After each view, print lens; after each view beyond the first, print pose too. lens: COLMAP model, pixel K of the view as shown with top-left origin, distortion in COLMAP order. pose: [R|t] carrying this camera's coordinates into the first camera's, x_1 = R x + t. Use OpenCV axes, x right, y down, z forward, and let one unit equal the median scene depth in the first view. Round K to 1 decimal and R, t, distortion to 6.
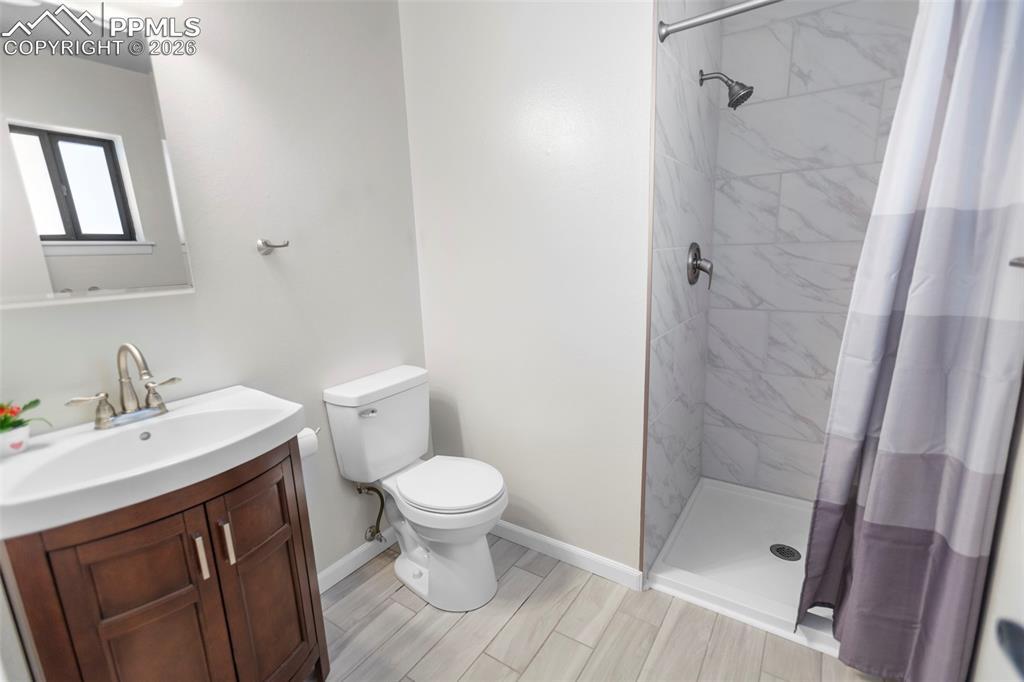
lens RADIAL K [[452.1, 0, 516.2], [0, 452.1, 343.8], [0, 0, 1]] dist [-0.003758, 0.001924]
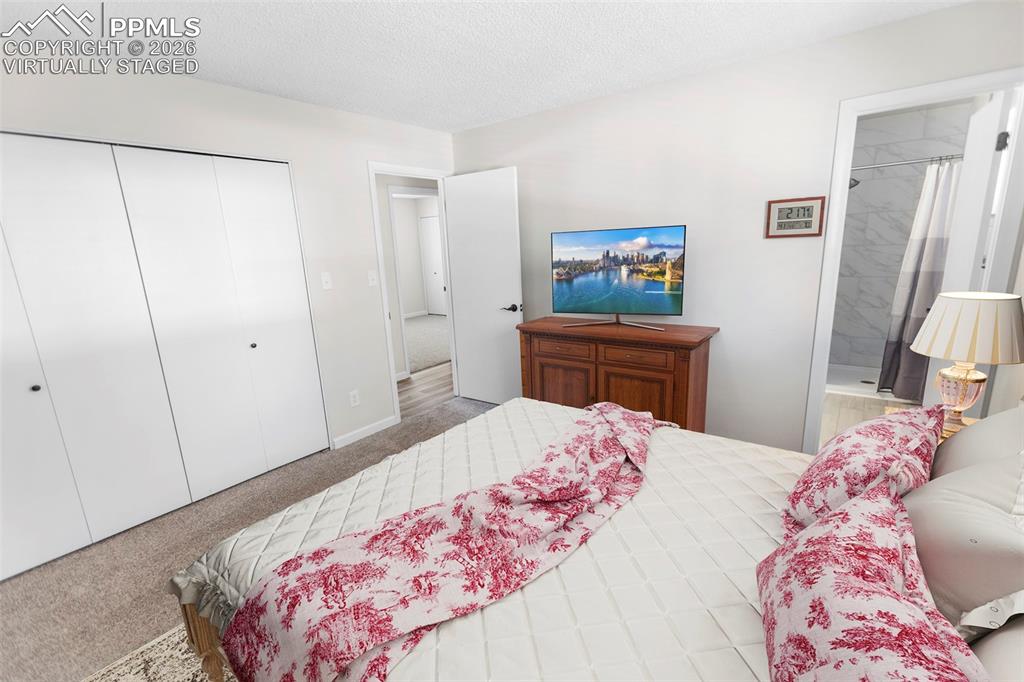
lens RADIAL K [[452.1, 0, 508.6], [0, 452.1, 344.5], [0, 0, 1]] dist [-0.003758, 0.001924]
pose [[0.997618, 0.002037, -0.068953, -1.111439], [-0.000604, 0.999783, 0.020802, 0.238622], [0.068981, -0.020711, 0.997403, -1.463697]]
